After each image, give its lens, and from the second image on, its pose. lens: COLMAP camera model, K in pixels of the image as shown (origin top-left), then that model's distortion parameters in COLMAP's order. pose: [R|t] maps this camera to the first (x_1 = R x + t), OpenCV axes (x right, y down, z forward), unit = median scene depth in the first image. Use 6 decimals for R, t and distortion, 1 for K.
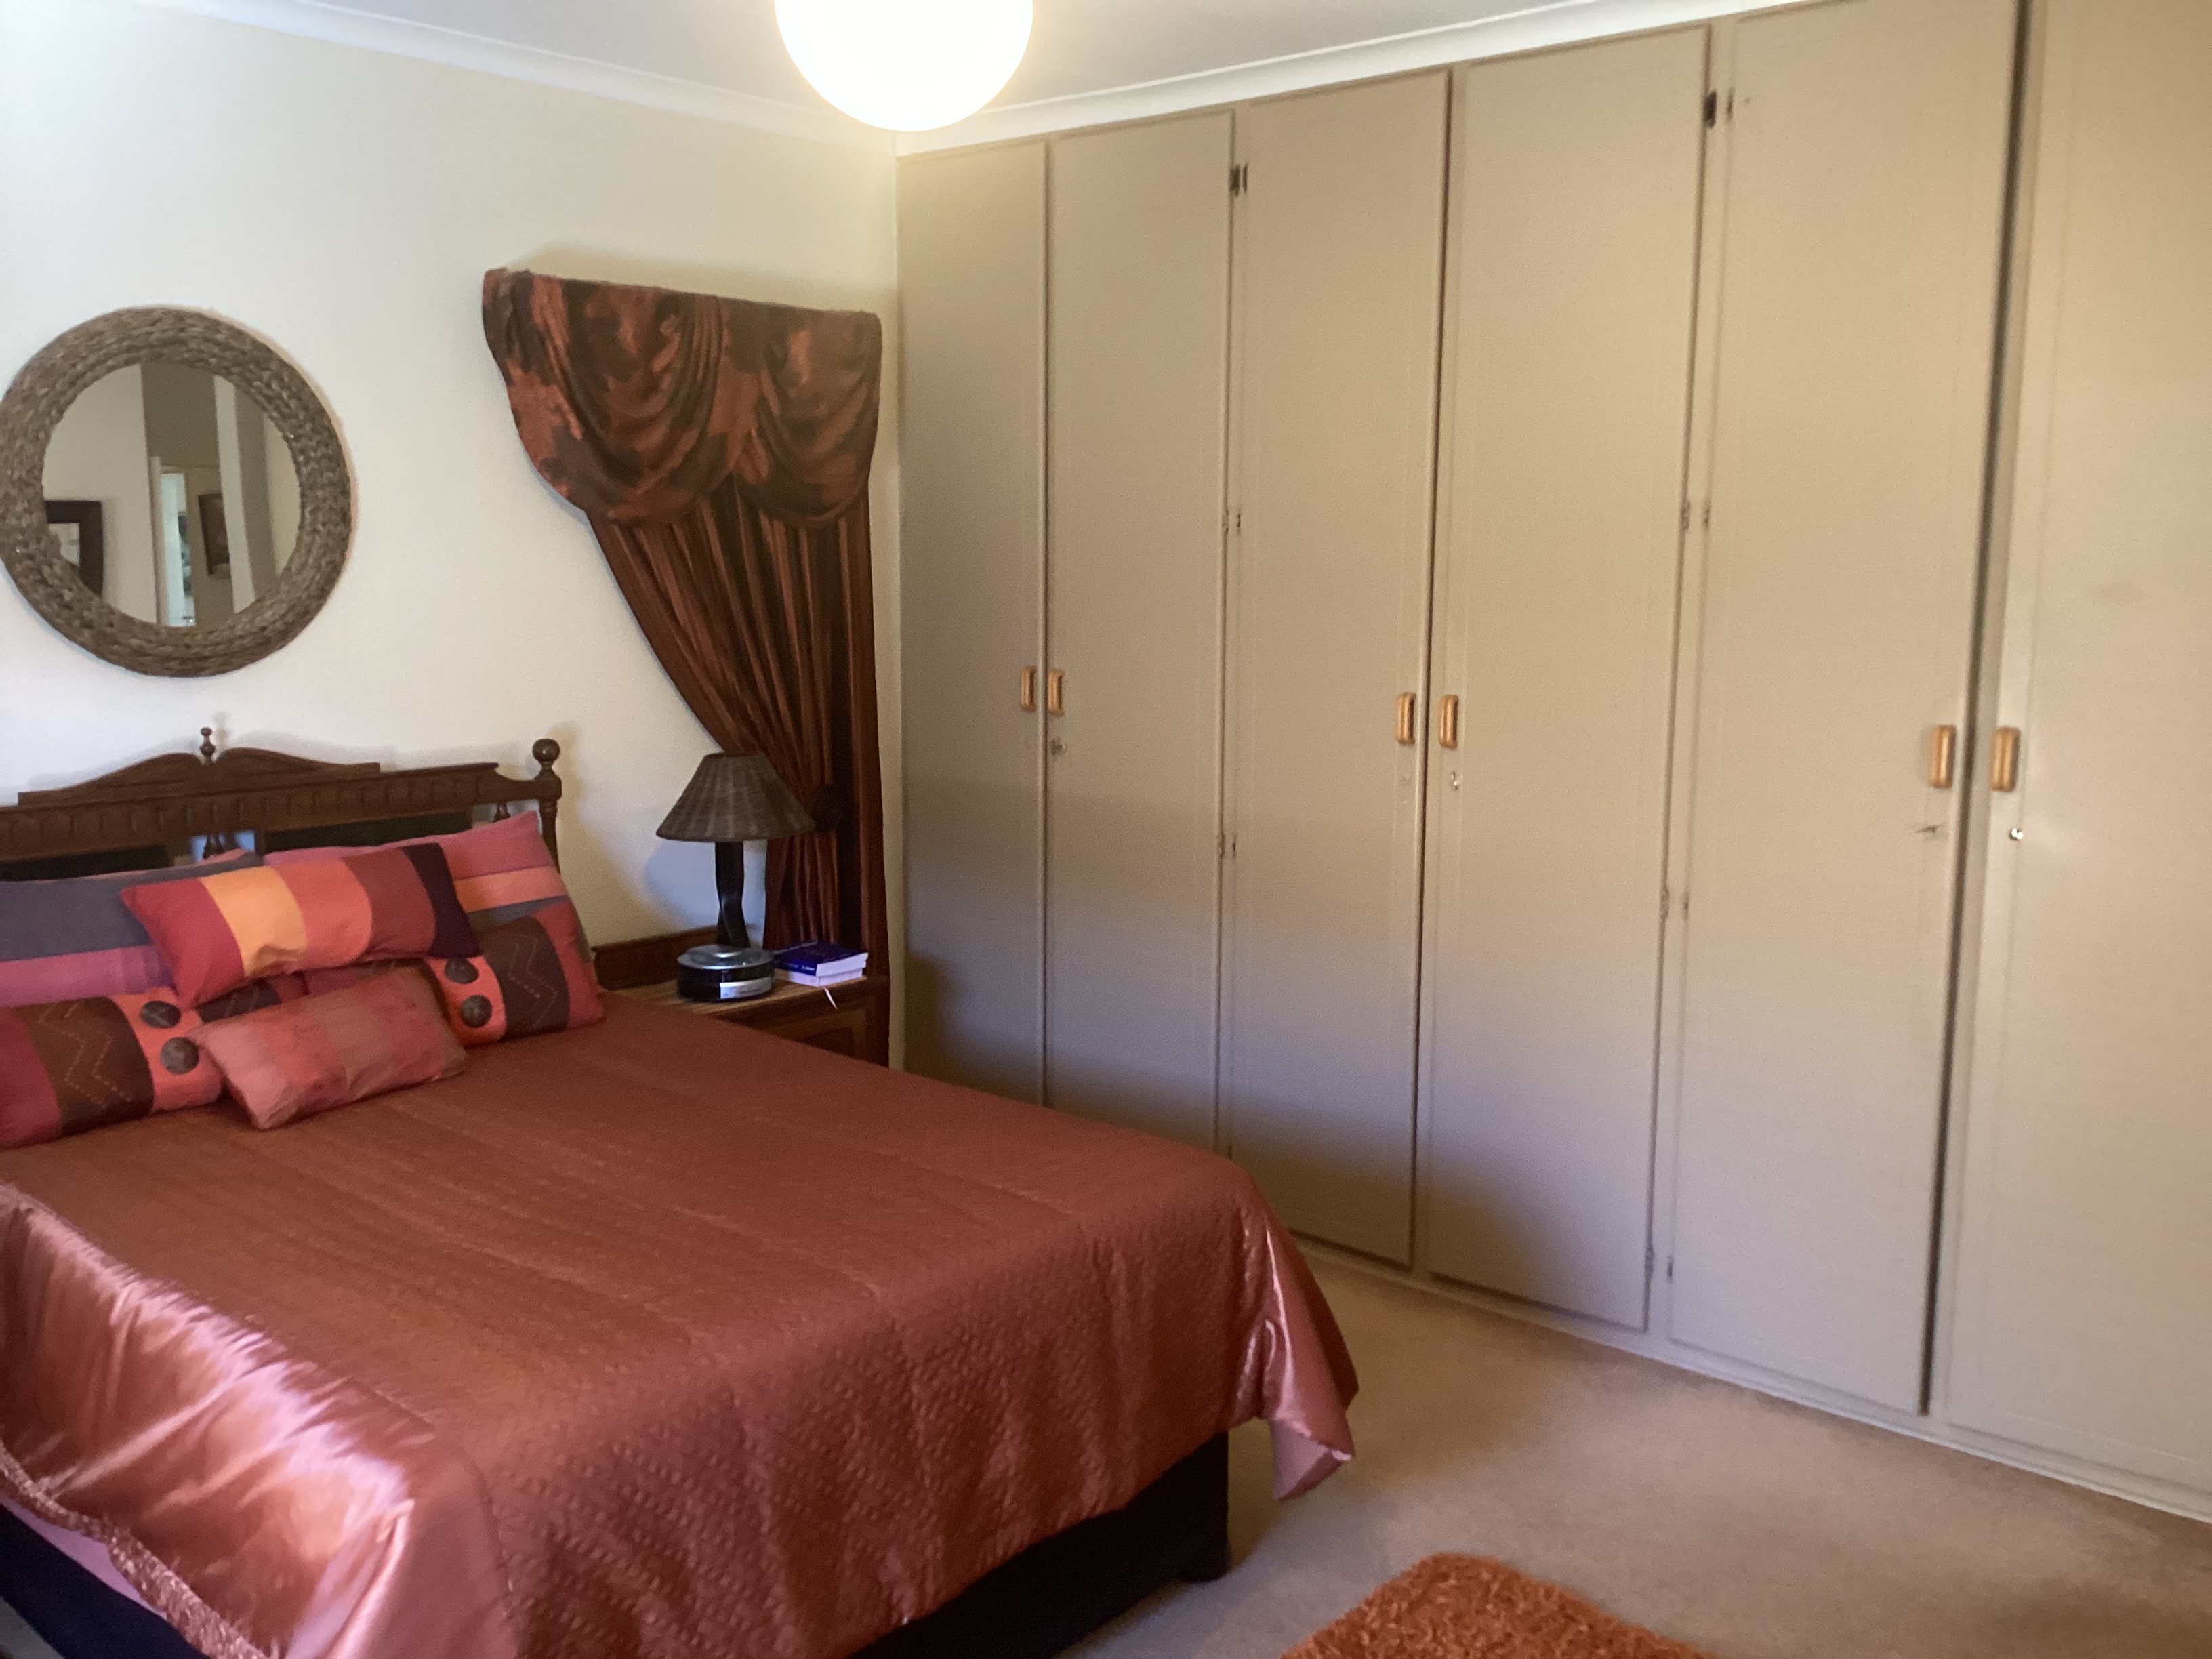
lens RADIAL K [[1972.6, 0, 1109.4], [0, 1972.6, 821.6], [0, 0, 1]] dist [0.113293, -0.199480]
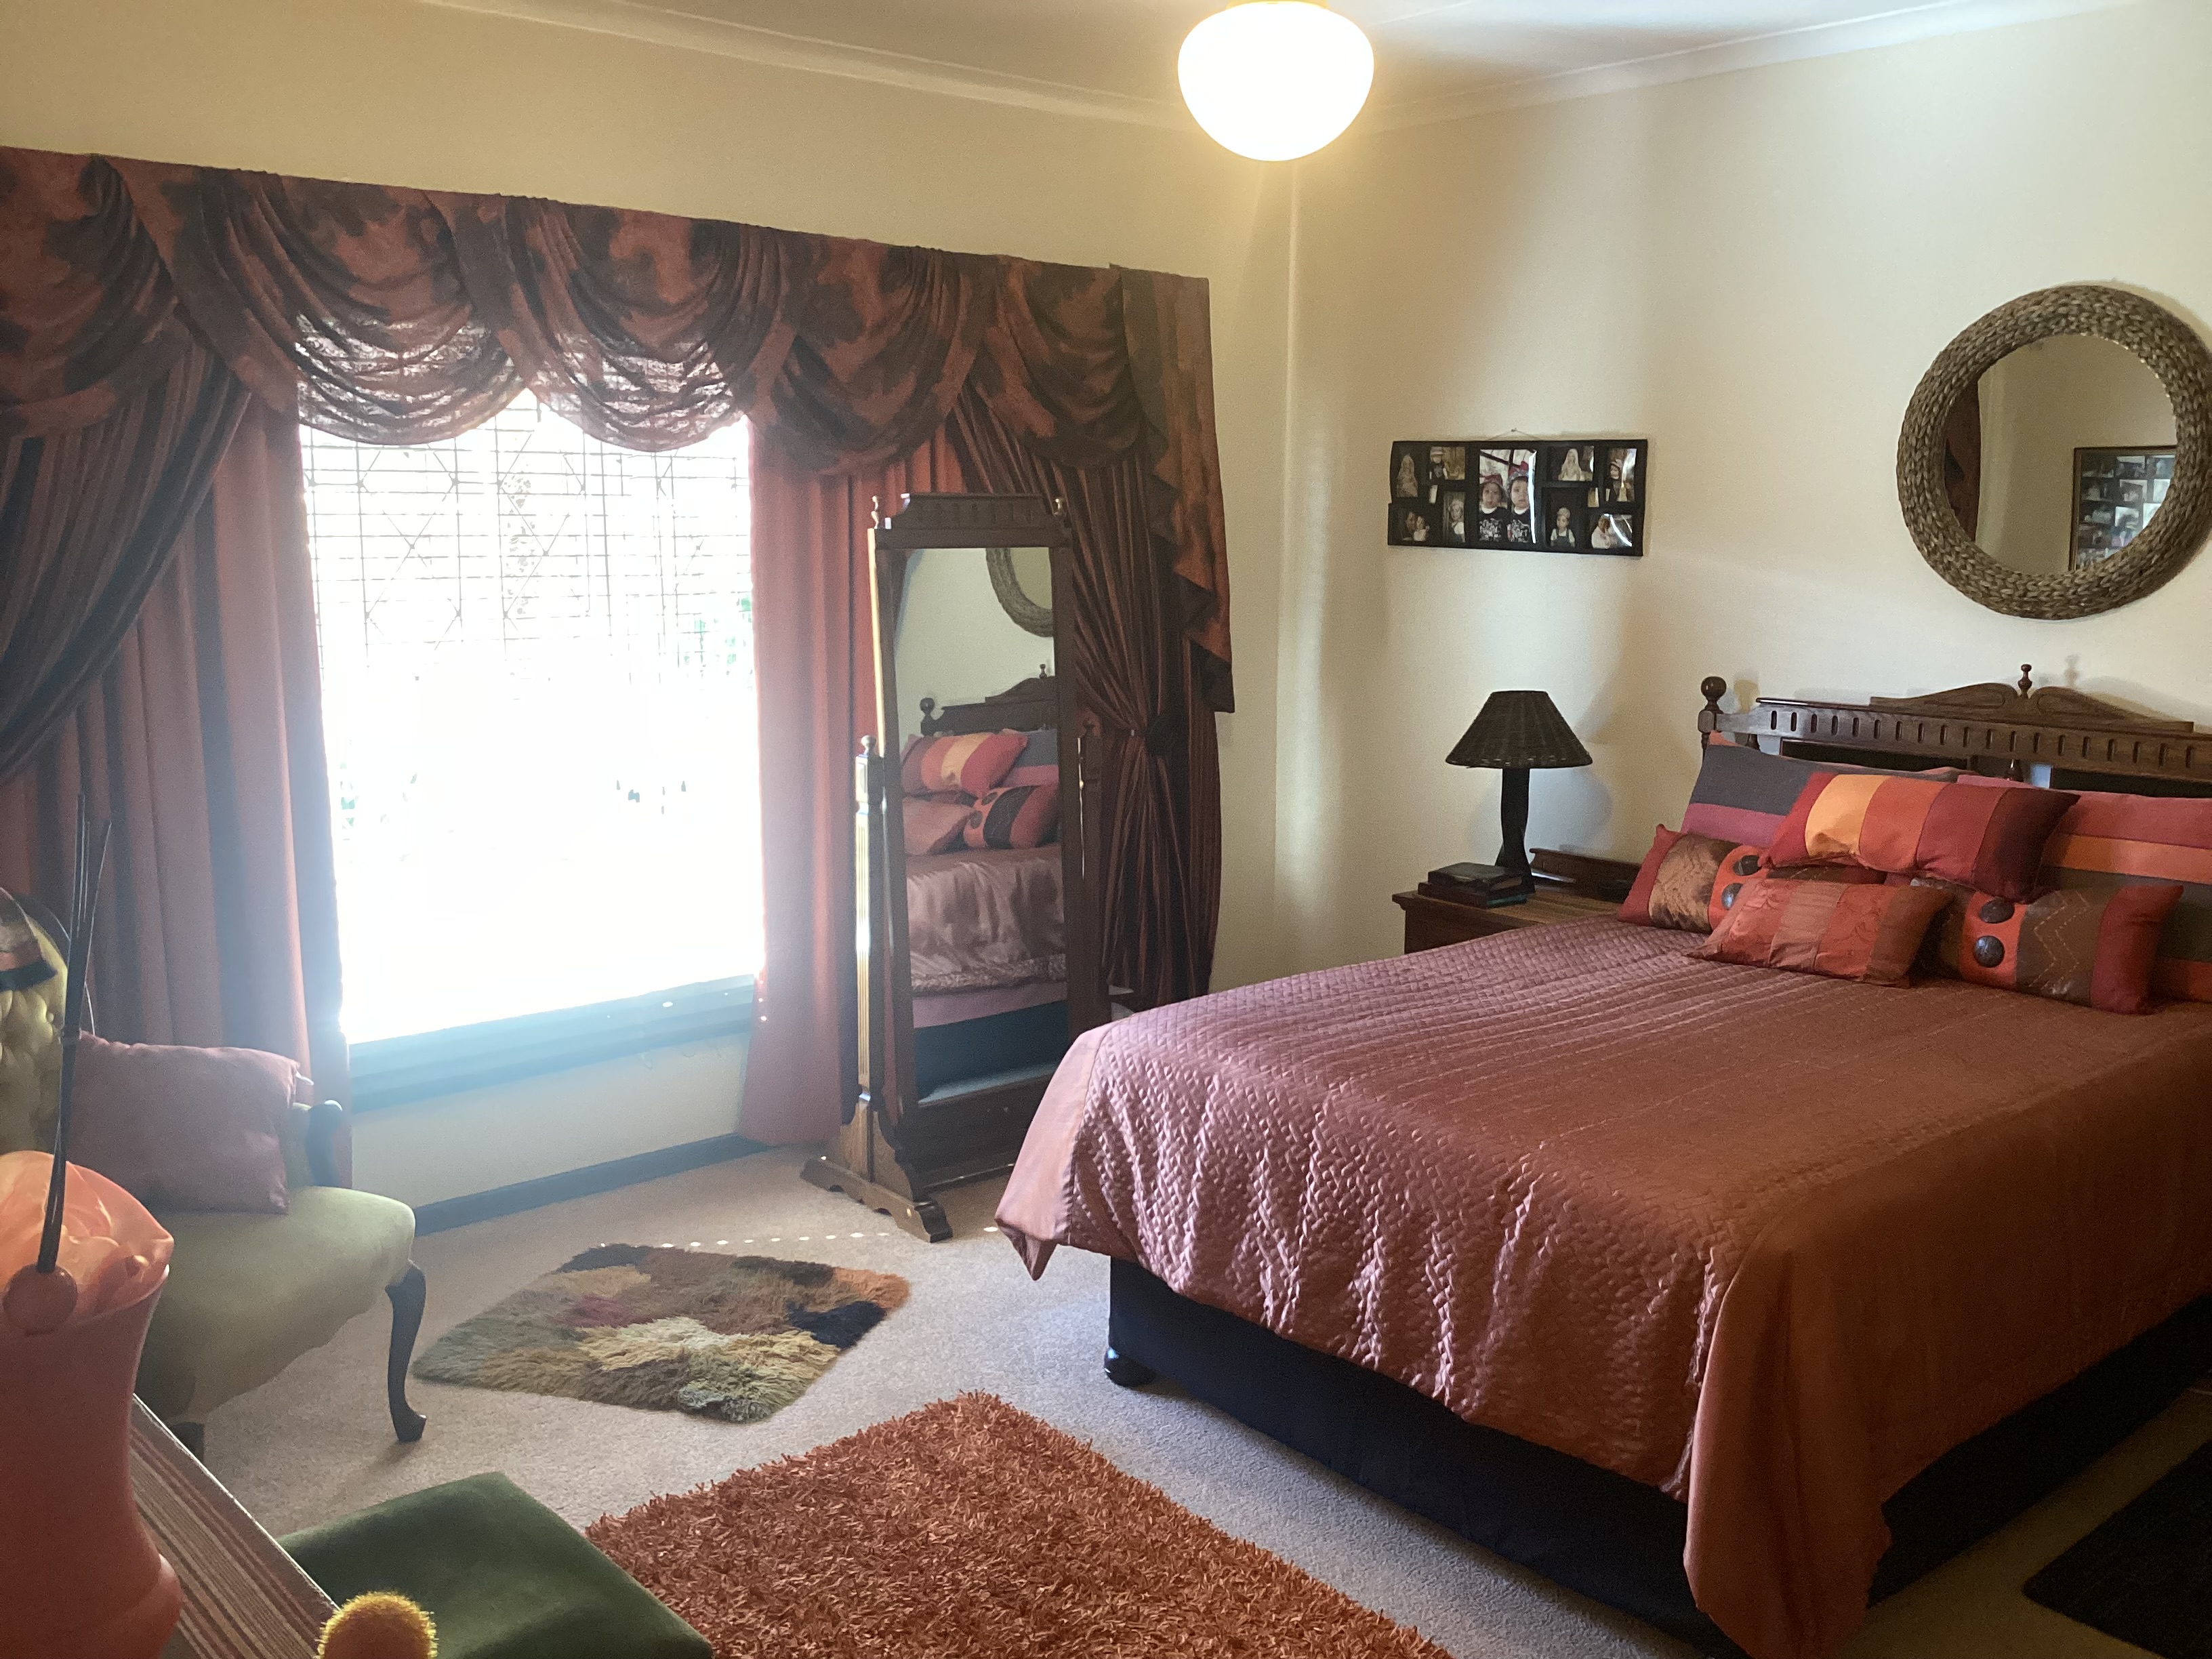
lens RADIAL K [[1972.6, 0, 1111.4], [0, 1972.6, 836.0], [0, 0, 1]] dist [0.113293, -0.199480]
pose [[-0.116403, 0.165275, -0.979354, 0.732798], [-0.151765, 0.971518, 0.181991, -0.081969], [0.981538, 0.169816, -0.088004, 0.634665]]
